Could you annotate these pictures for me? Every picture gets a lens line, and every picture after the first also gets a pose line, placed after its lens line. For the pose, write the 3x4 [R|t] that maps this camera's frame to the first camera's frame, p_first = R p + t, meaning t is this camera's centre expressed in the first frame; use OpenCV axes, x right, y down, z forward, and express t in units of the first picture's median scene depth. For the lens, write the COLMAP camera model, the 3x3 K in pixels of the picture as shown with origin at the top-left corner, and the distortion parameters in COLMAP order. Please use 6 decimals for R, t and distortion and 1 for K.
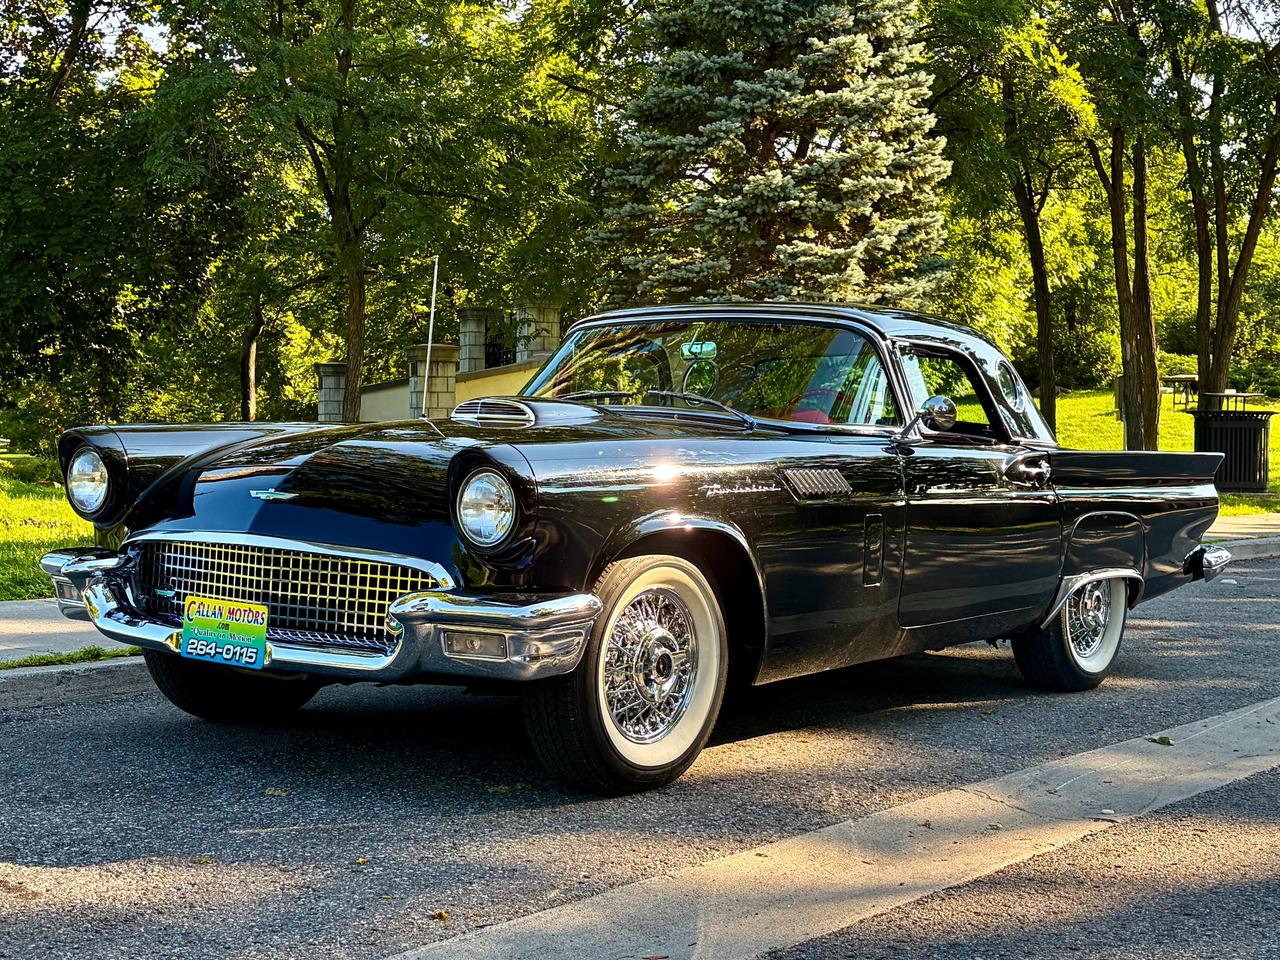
lens RADIAL K [[1796.2, 0, 640.0], [0, 1796.2, 480.0], [0, 0, 1]] dist [0.229221, -0.864856]
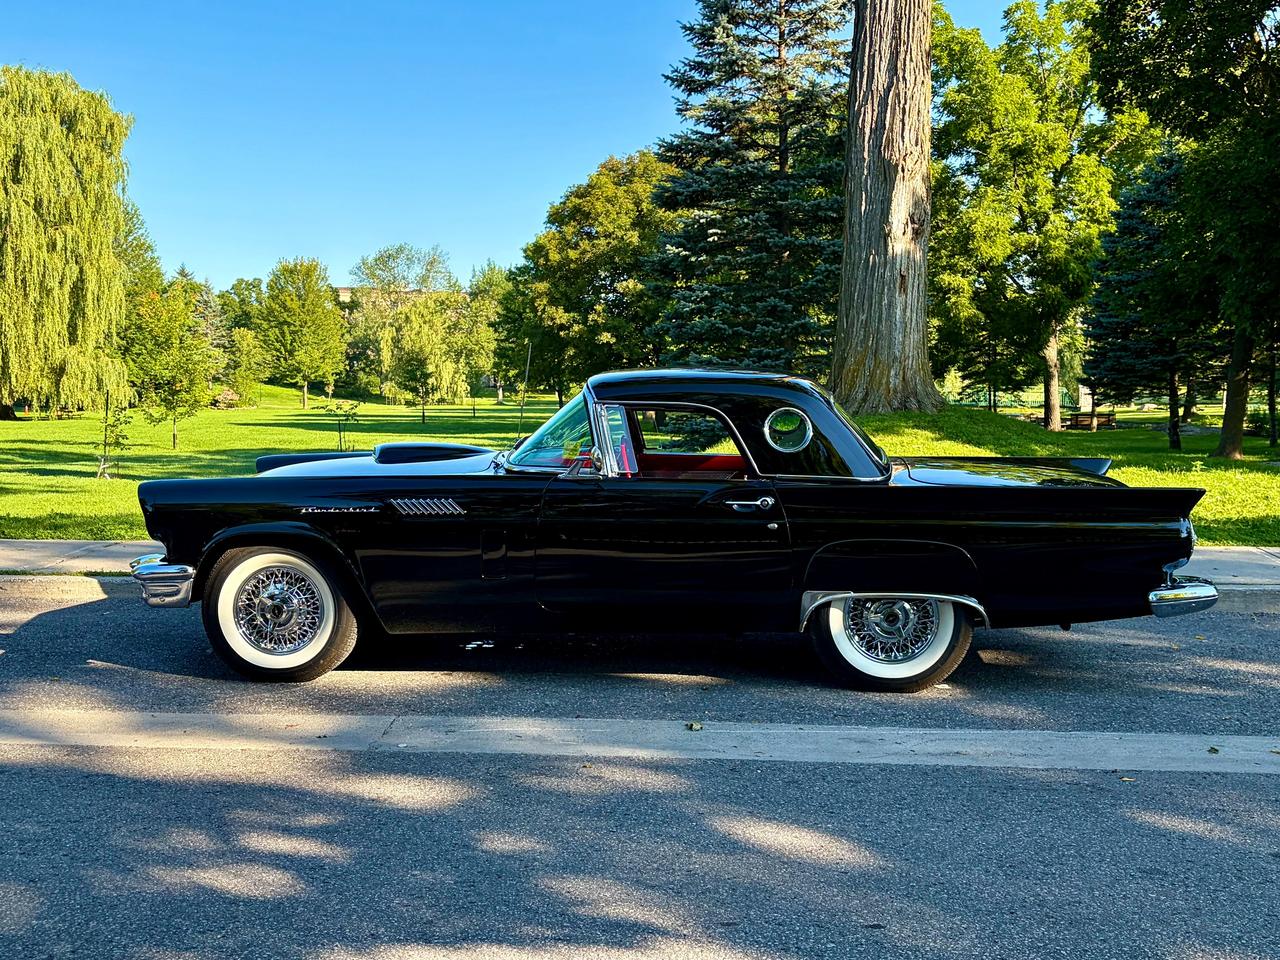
lens RADIAL K [[1495.0, 0, 640.0], [0, 1495.0, 480.0], [0, 0, 1]] dist [0.025842, -0.010081]
pose [[0.527042, 0.043287, -0.848736, 0.368494], [-0.005930, 0.998865, 0.047262, -0.024175], [0.849818, -0.019877, 0.526701, 0.141594]]
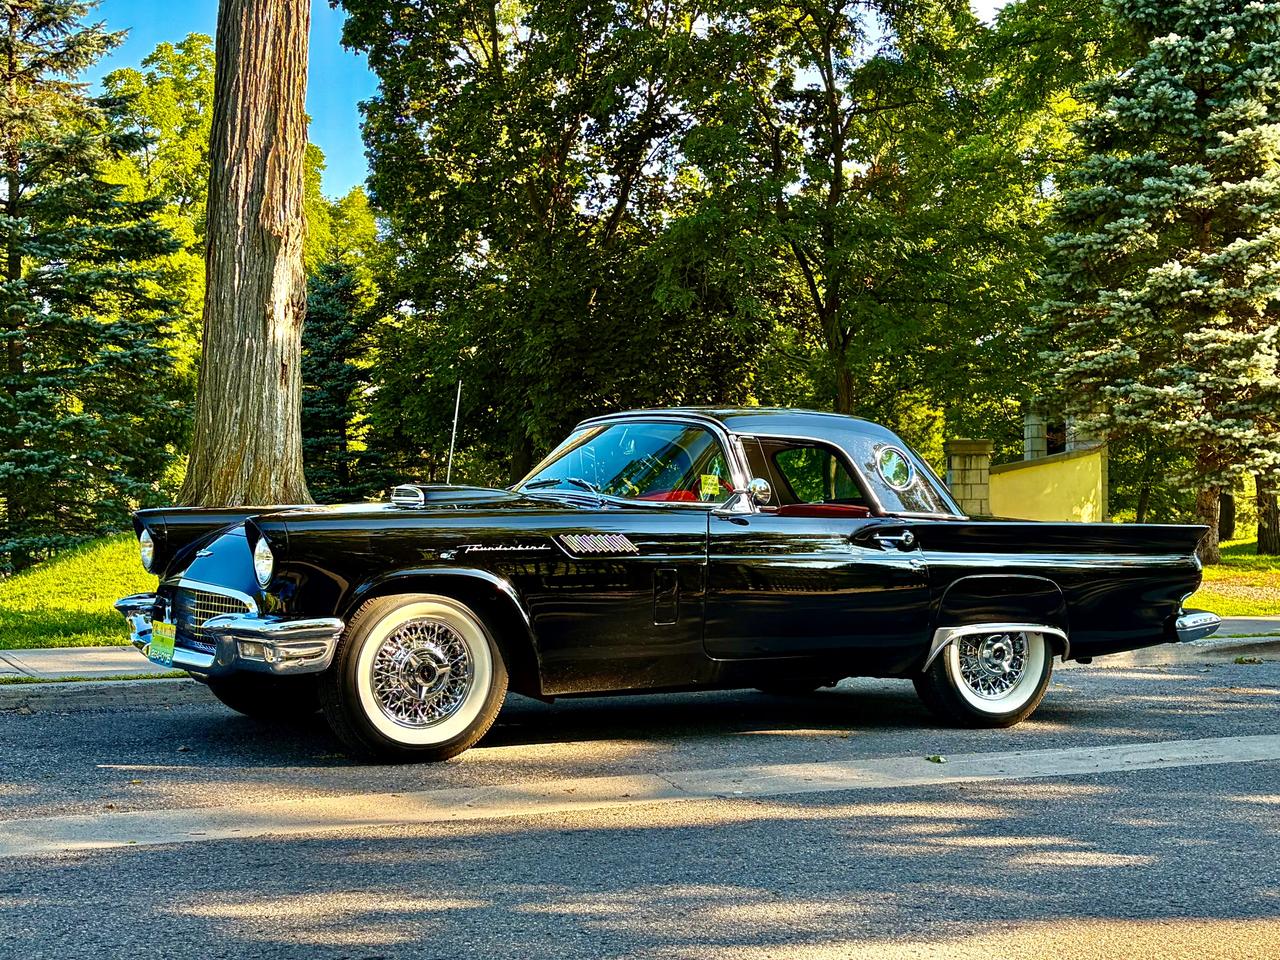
lens RADIAL K [[1796.2, 0, 640.0], [0, 1796.2, 480.0], [0, 0, 1]] dist [0.229221, -0.864856]
pose [[0.924108, -0.018890, -0.381663, 0.185163], [-0.001168, 0.998633, -0.052253, 0.006804], [0.382129, 0.048733, 0.922823, -0.064934]]
